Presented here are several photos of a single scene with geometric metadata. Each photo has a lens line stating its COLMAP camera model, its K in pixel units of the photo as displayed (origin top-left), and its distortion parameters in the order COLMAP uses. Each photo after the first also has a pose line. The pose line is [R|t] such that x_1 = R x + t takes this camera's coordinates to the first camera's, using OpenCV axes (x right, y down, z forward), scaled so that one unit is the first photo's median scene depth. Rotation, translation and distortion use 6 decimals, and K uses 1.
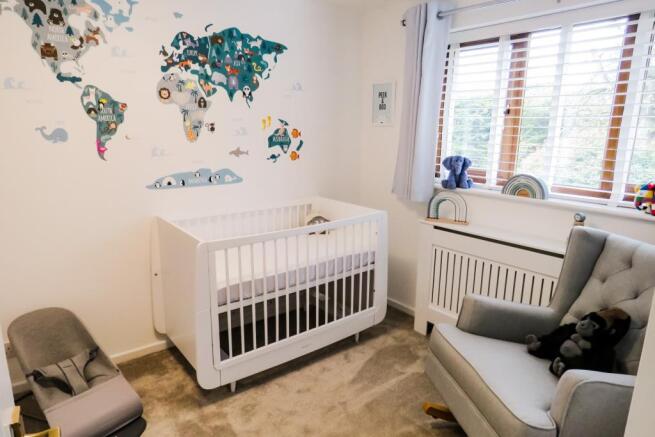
lens RADIAL K [[418.9, 0, 326.8], [0, 418.9, 224.9], [0, 0, 1]] dist [0.003830, 0.005026]
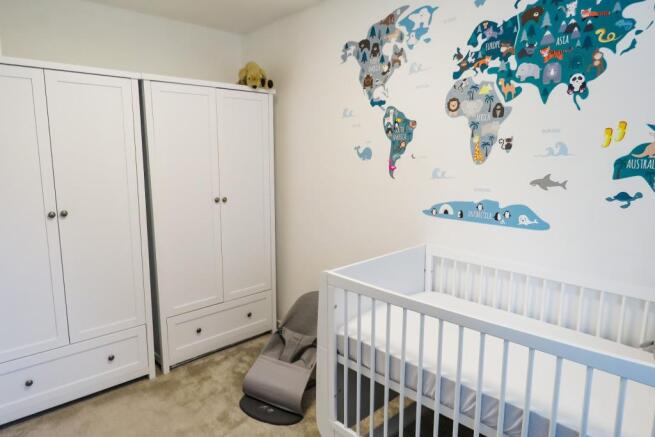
lens RADIAL K [[418.9, 0, 326.8], [0, 418.9, 224.9], [0, 0, 1]] dist [0.003830, 0.005026]
pose [[0.085570, 0.157688, -0.983774, 0.437336], [-0.234809, 0.962775, 0.133898, -0.133481], [0.968268, 0.219541, 0.119412, 0.694991]]
